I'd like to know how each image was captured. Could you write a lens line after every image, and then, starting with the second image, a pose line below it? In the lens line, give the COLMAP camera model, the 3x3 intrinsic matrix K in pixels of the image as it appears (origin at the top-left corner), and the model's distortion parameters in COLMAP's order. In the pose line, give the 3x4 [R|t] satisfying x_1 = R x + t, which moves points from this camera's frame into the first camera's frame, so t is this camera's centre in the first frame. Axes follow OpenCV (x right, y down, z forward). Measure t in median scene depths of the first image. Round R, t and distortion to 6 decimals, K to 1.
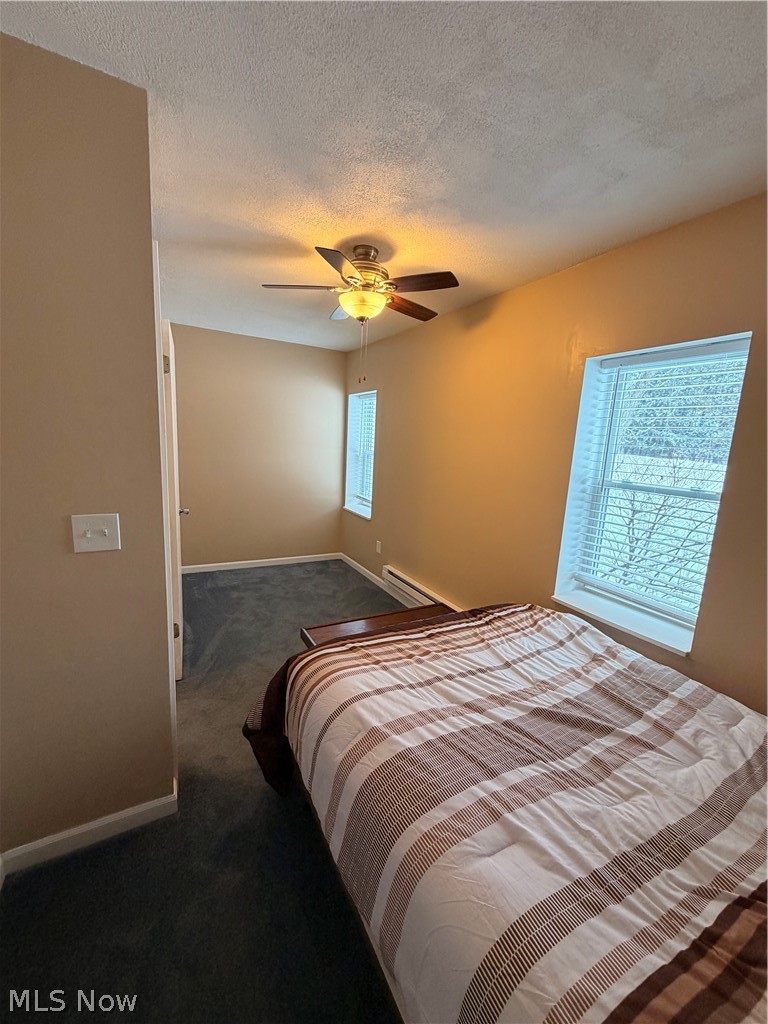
lens RADIAL K [[400.1, 0, 384.0], [0, 400.1, 512.0], [0, 0, 1]] dist [0.002792, 0.000219]
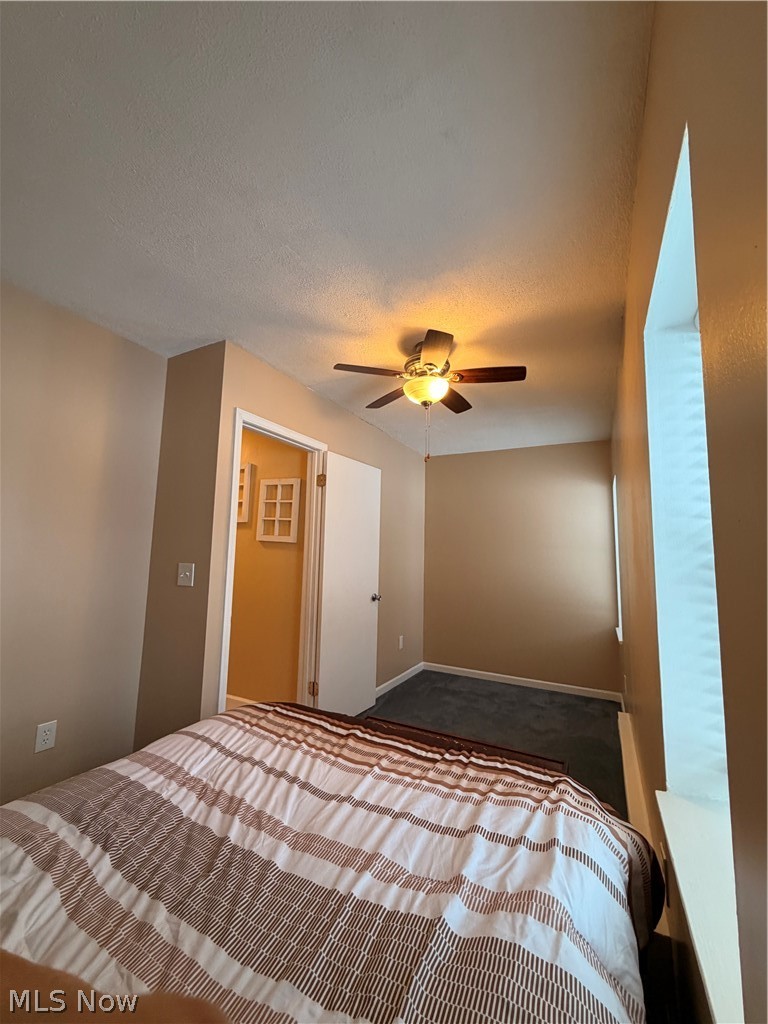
lens RADIAL K [[400.1, 0, 384.0], [0, 400.1, 512.0], [0, 0, 1]] dist [0.002792, 0.000219]
pose [[0.566720, -0.127659, -0.813961, 0.868287], [-0.137907, 0.959289, -0.246469, 0.073517], [0.812287, 0.251930, 0.526043, 0.546836]]
